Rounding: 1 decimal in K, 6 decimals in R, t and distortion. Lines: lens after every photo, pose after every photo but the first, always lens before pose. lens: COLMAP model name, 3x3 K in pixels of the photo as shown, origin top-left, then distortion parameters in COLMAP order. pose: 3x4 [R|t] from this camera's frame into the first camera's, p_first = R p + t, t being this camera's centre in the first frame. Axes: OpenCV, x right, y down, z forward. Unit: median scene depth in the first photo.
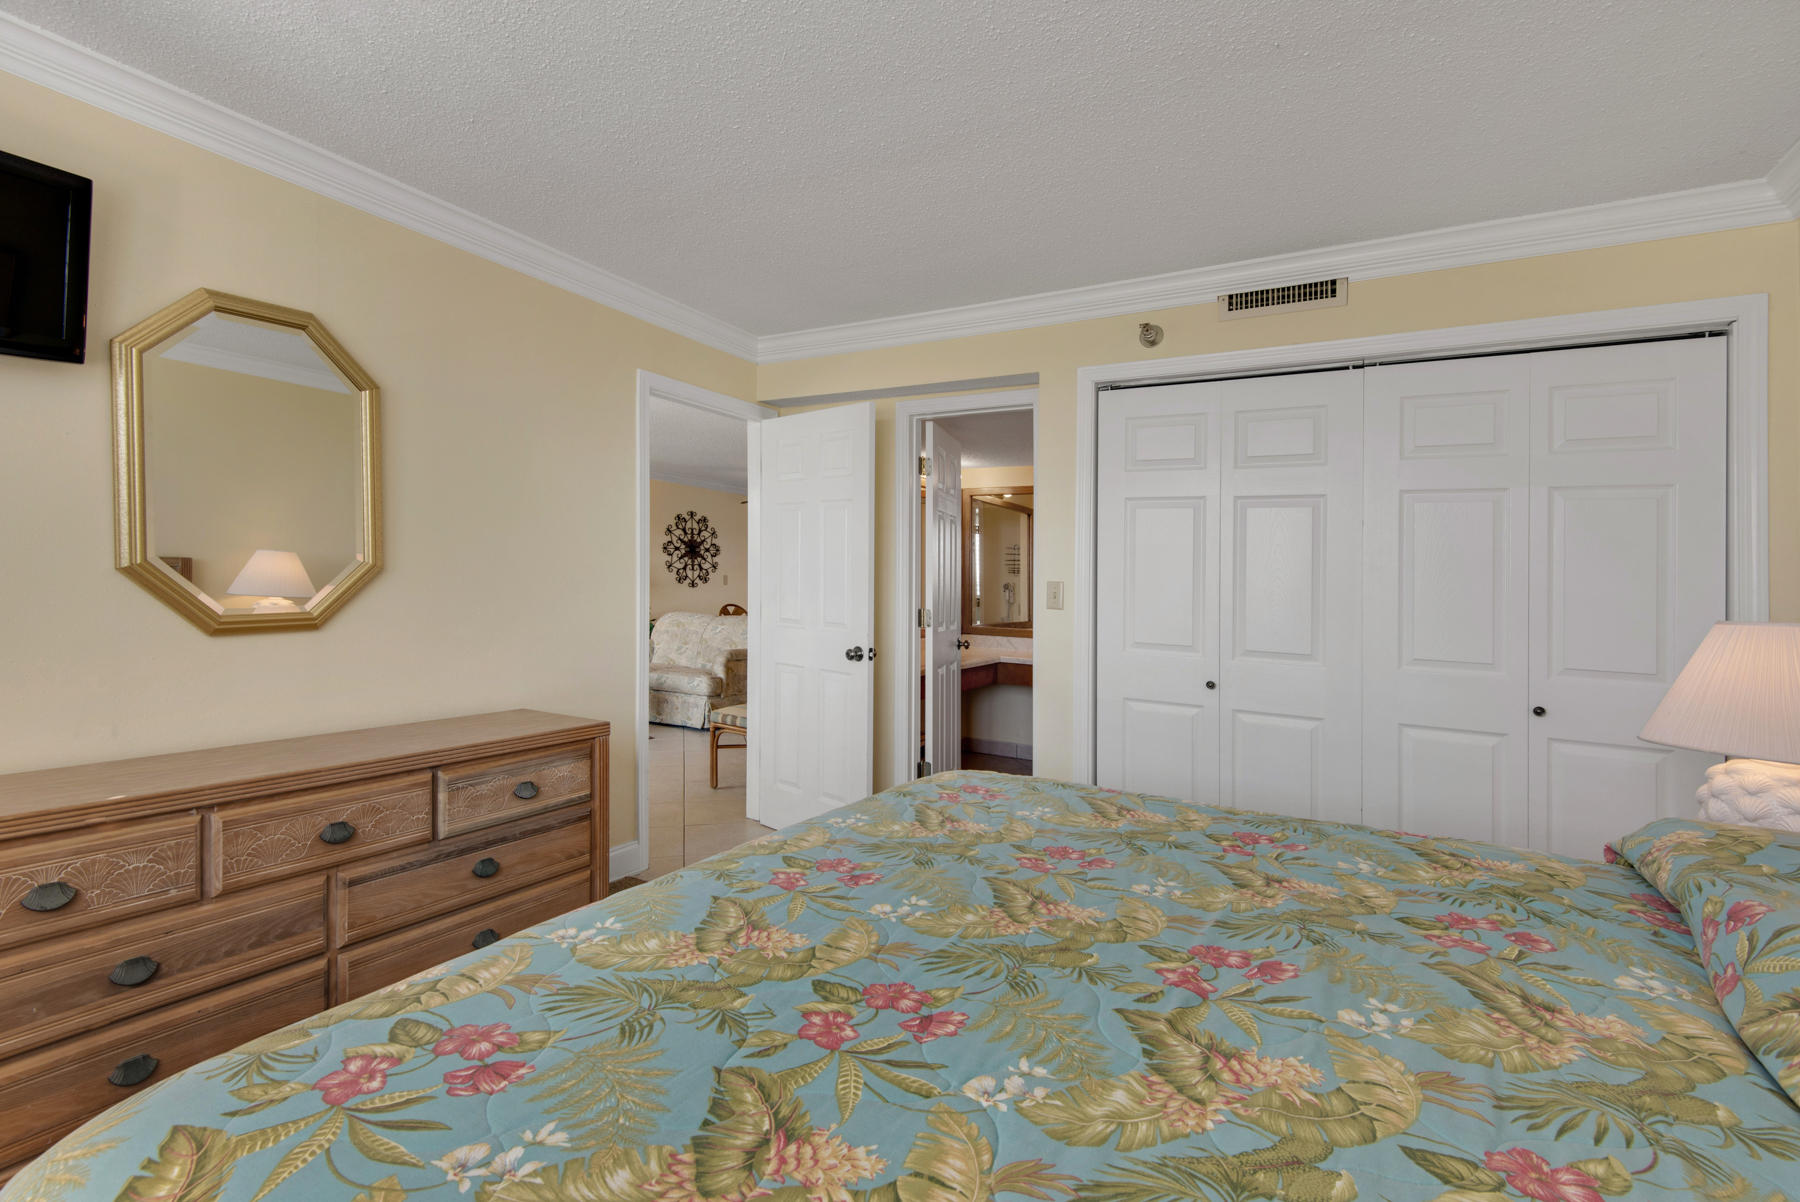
lens RADIAL K [[822.3, 0, 915.0], [0, 822.3, 594.9], [0, 0, 1]] dist [0.013808, -0.006733]
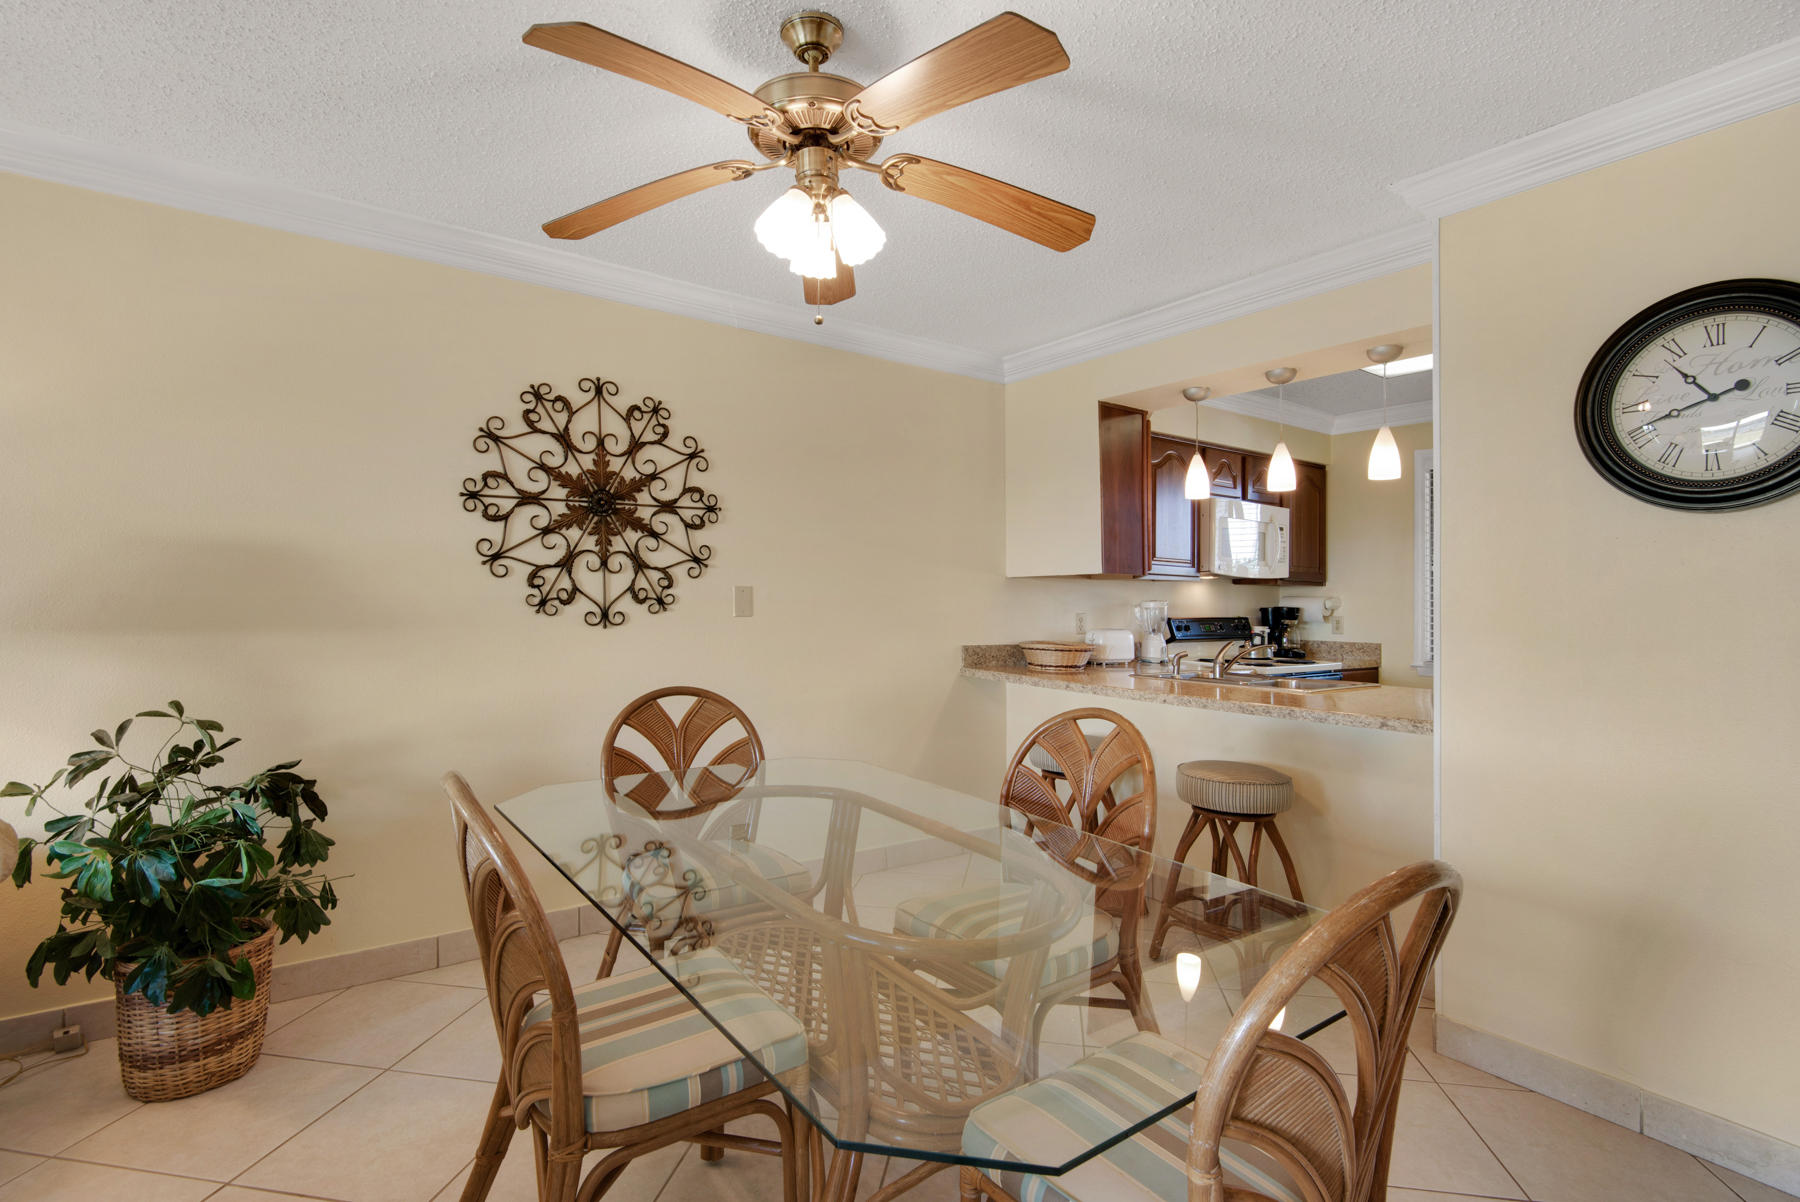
lens RADIAL K [[855.6, 0, 905.2], [0, 855.6, 599.0], [0, 0, 1]] dist [0.045622, -0.002317]
pose [[0.914387, -0.015296, -0.404553, -0.038576], [0.006090, 0.999693, -0.024032, -0.011292], [0.404796, 0.019511, 0.914199, 0.758126]]
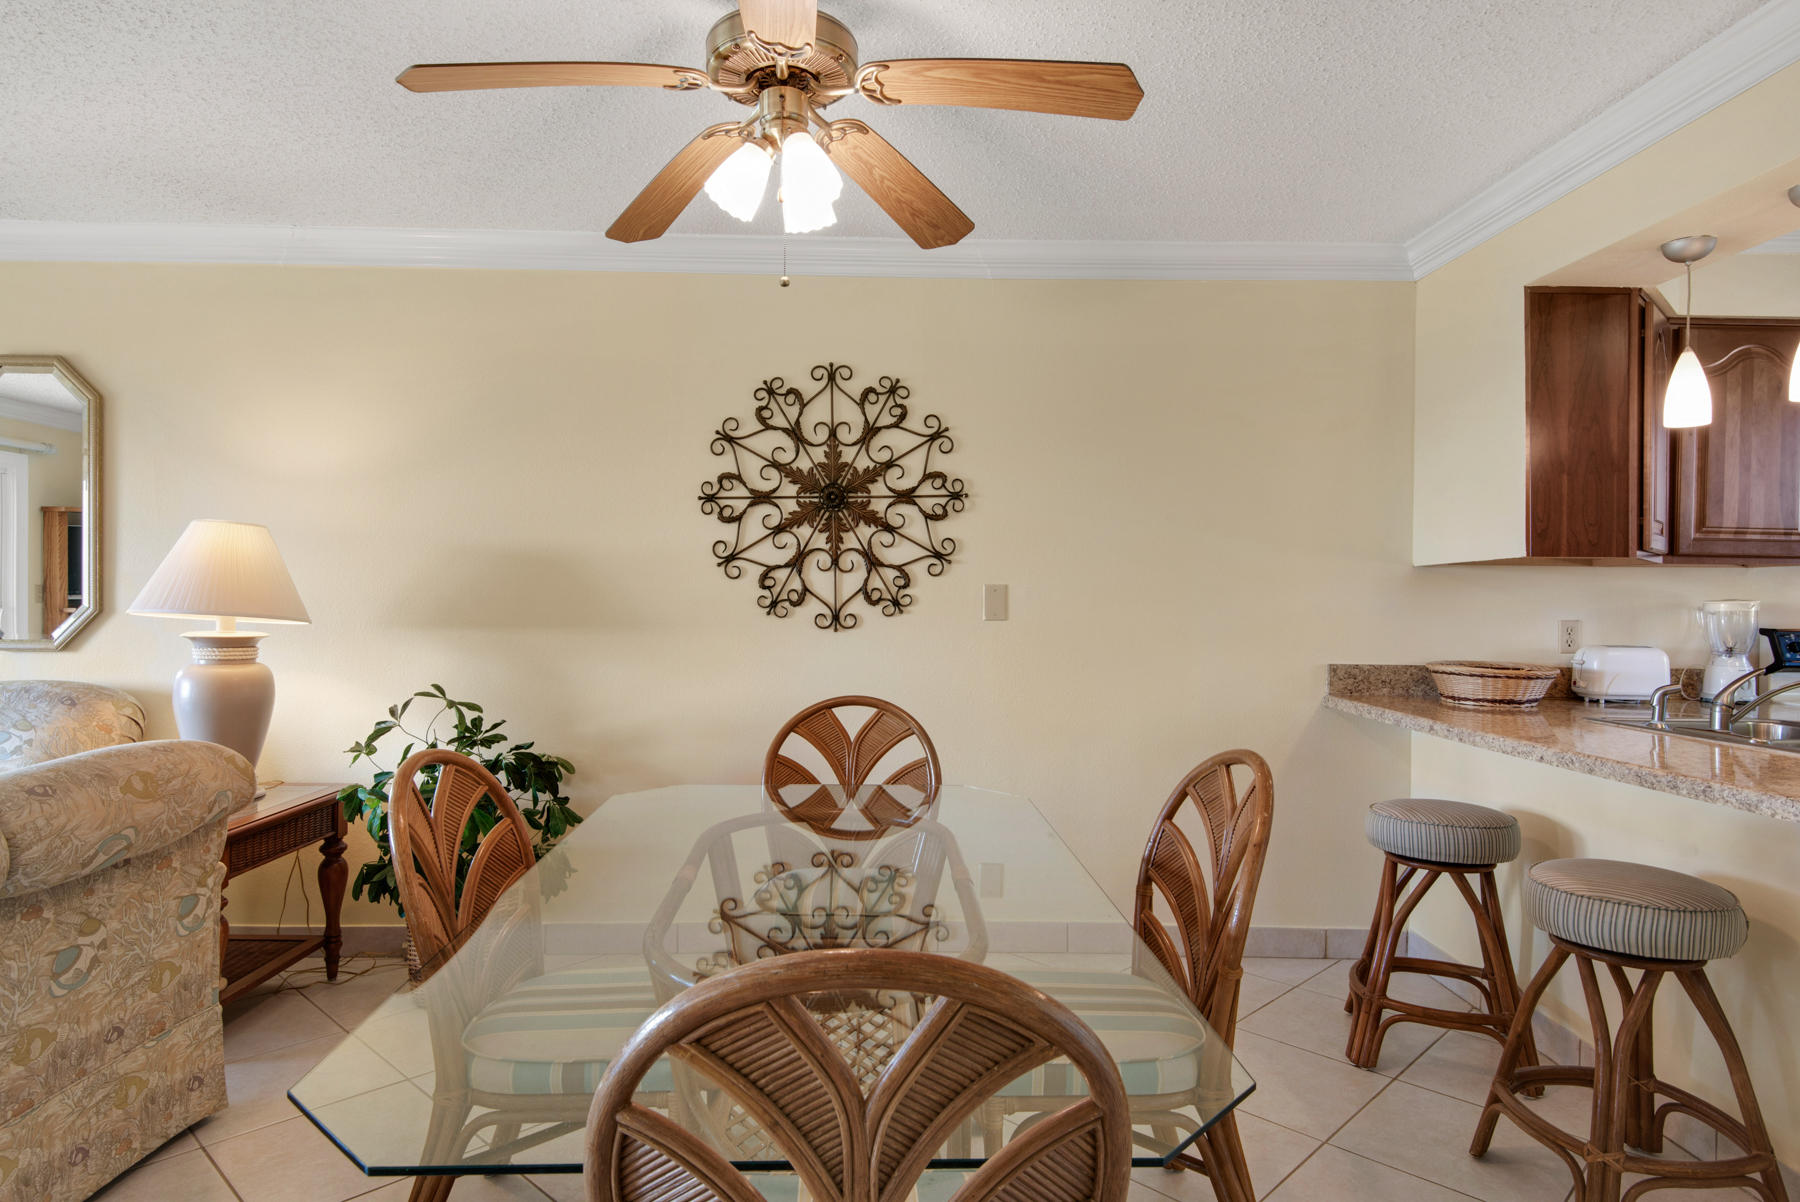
lens RADIAL K [[1071.0, 0, 911.9], [0, 1071.0, 611.9], [0, 0, 1]] dist [0.049247, -0.009782]
pose [[0.530785, -0.011039, -0.847434, 0.059035], [-0.004712, 0.999861, -0.015977, -0.009792], [0.847493, 0.012473, 0.530660, 0.831045]]
